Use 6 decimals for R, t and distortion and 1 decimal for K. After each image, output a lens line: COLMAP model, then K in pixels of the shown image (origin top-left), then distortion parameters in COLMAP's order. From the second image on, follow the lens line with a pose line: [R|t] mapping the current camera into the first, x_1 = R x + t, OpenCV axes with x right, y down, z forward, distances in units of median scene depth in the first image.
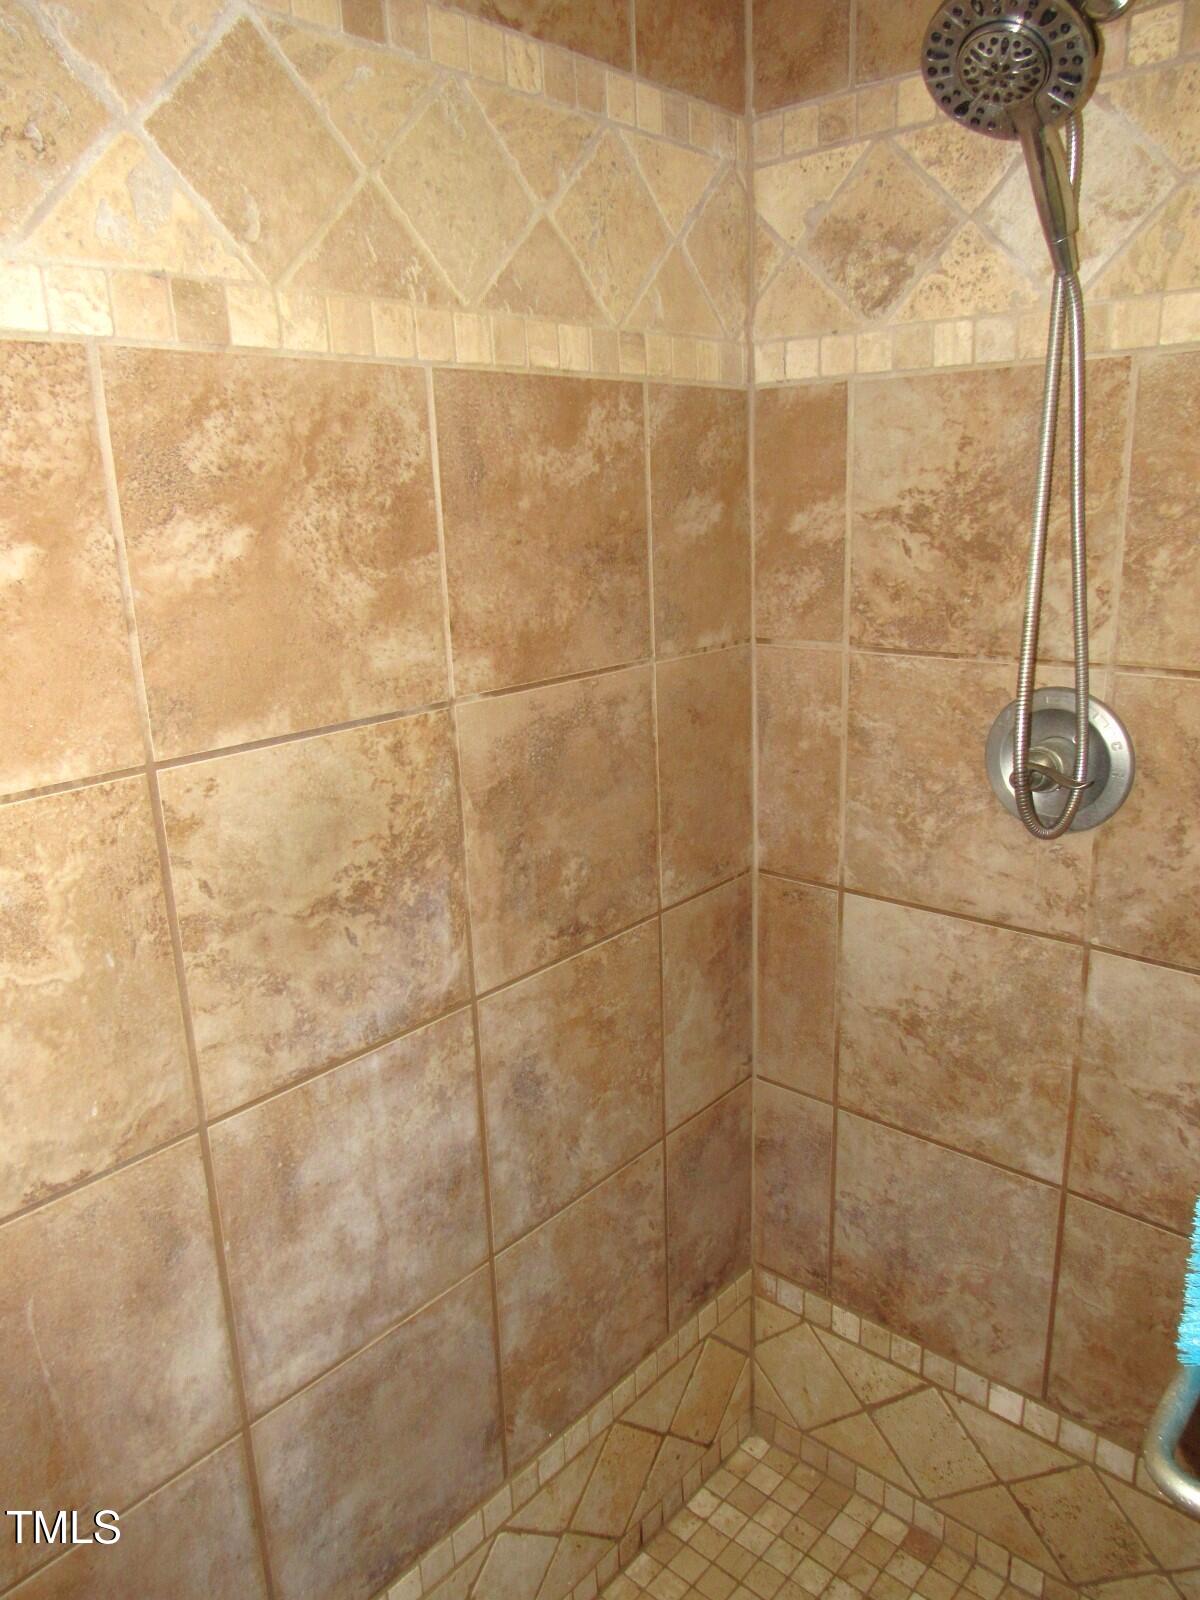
lens RADIAL K [[1125.6, 0, 613.0], [0, 1125.6, 791.7], [0, 0, 1]] dist [-0.034454, 0.000440]
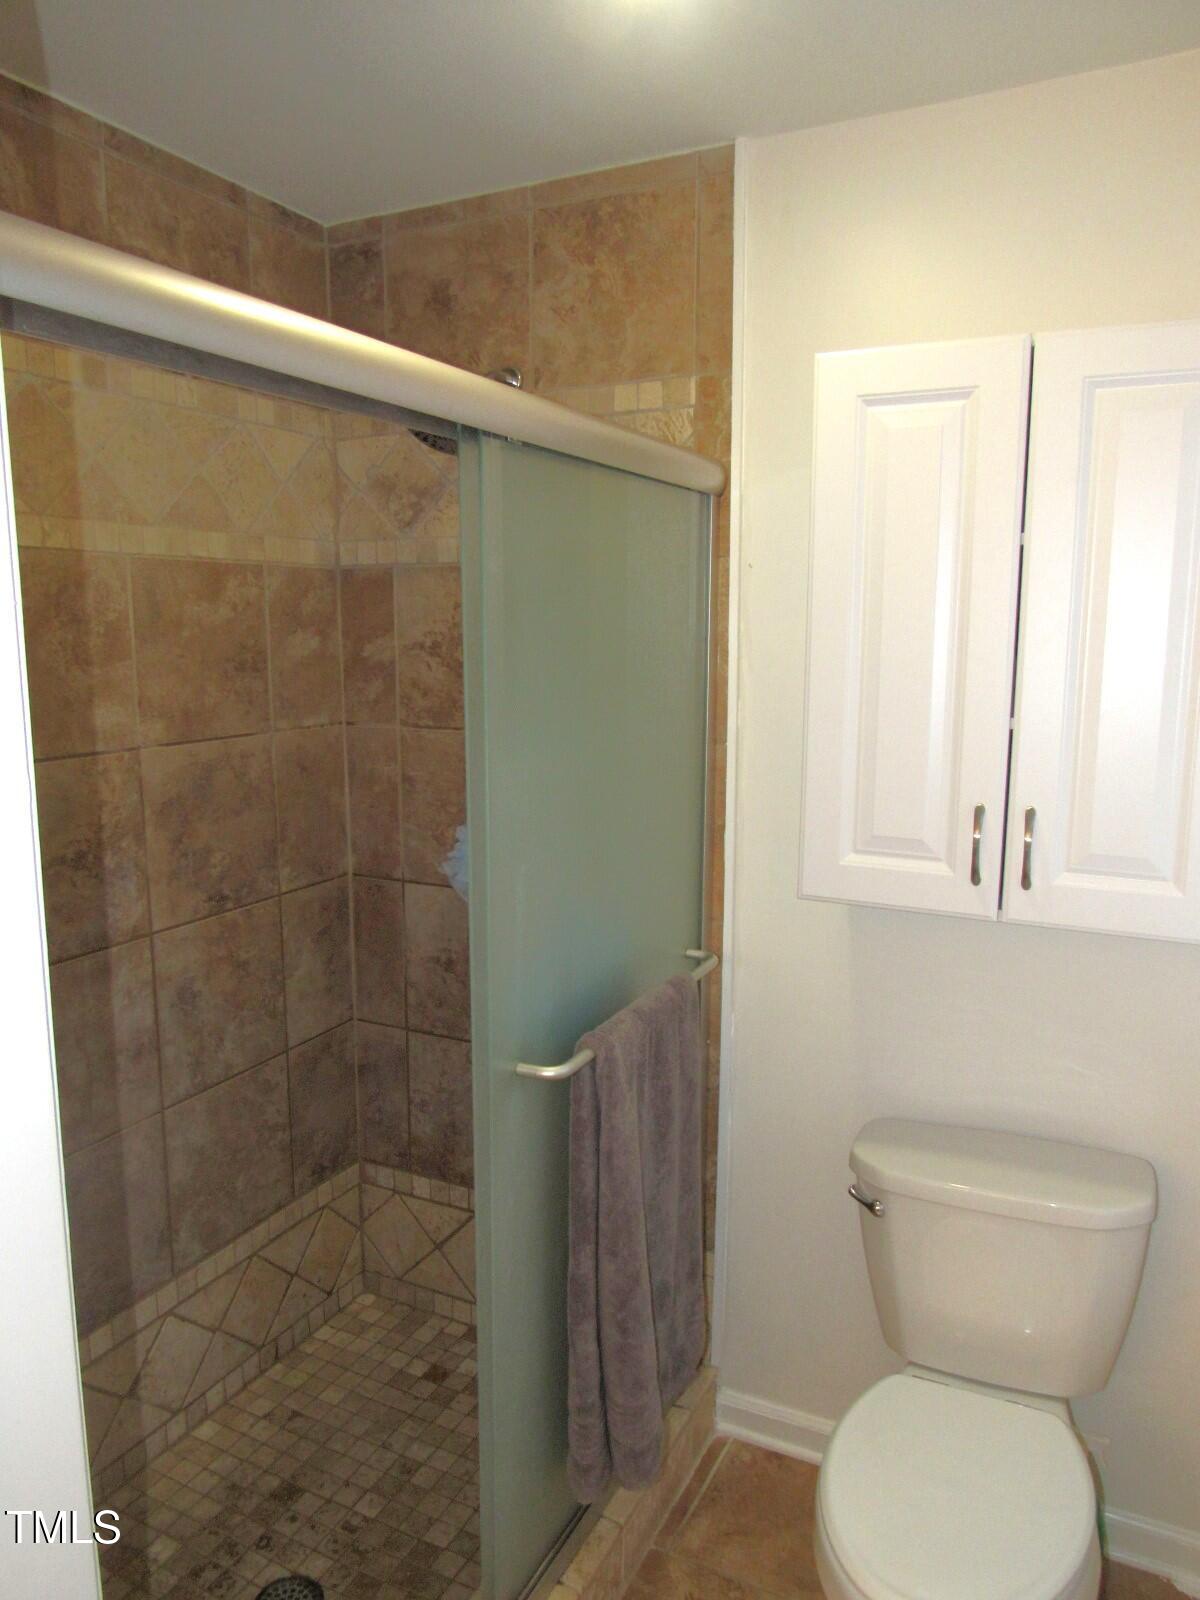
lens RADIAL K [[1125.6, 0, 613.0], [0, 1125.6, 791.7], [0, 0, 1]] dist [-0.034454, 0.000440]
pose [[0.966270, -0.005897, 0.257463, 0.091181], [0.036525, 0.992770, -0.114339, 0.166341], [-0.254927, 0.119886, 0.959500, -0.640383]]
